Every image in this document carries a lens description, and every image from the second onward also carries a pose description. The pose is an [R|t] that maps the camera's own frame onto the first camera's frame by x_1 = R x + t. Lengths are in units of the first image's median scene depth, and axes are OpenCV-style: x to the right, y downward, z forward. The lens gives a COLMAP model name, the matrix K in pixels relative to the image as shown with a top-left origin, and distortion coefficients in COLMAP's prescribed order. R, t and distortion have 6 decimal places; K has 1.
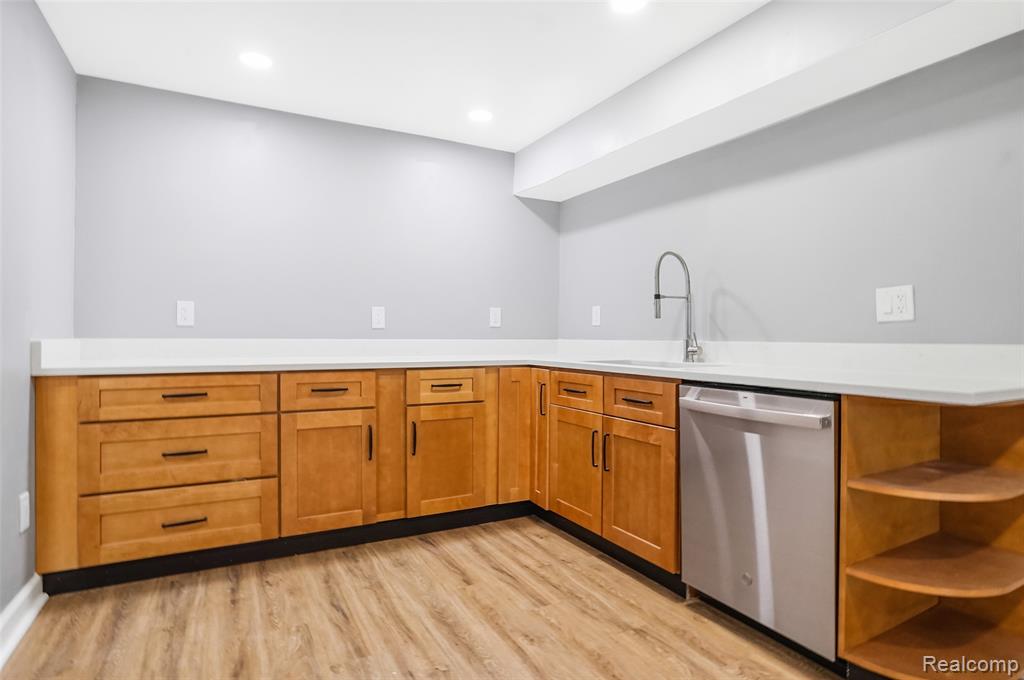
lens RADIAL K [[547.7, 0, 513.2], [0, 547.7, 342.0], [0, 0, 1]] dist [-0.044049, 0.023172]
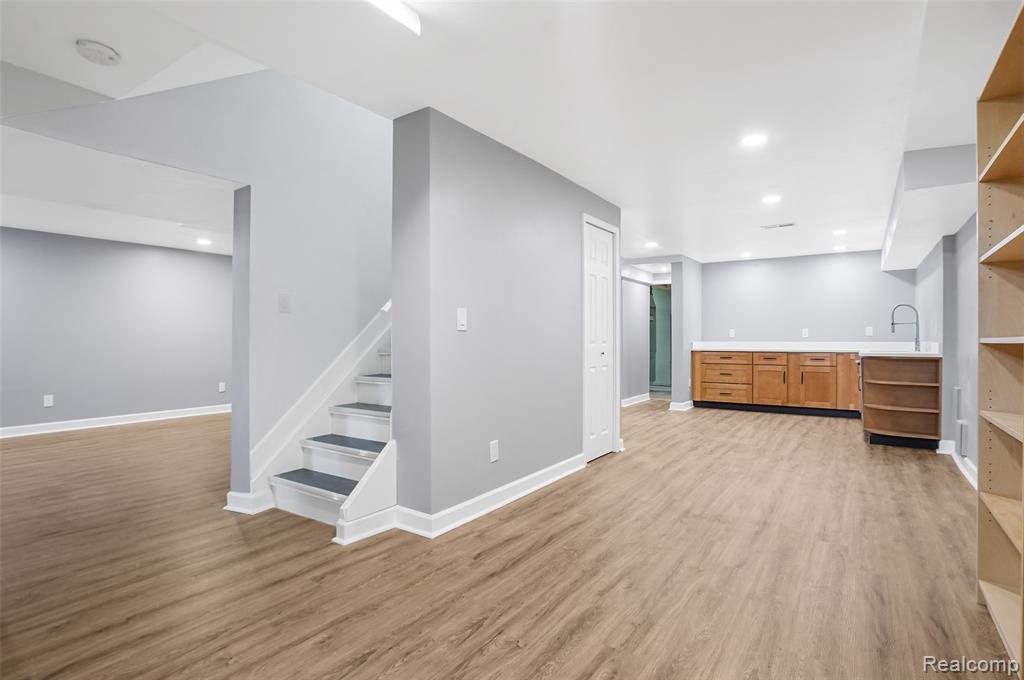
lens RADIAL K [[547.7, 0, 510.1], [0, 547.7, 343.2], [0, 0, 1]] dist [-0.044049, 0.023172]
pose [[0.499114, -0.000497, -0.866536, 1.546954], [-0.006740, 0.999967, -0.004456, 0.026256], [0.866510, 0.008064, 0.499095, -1.745867]]
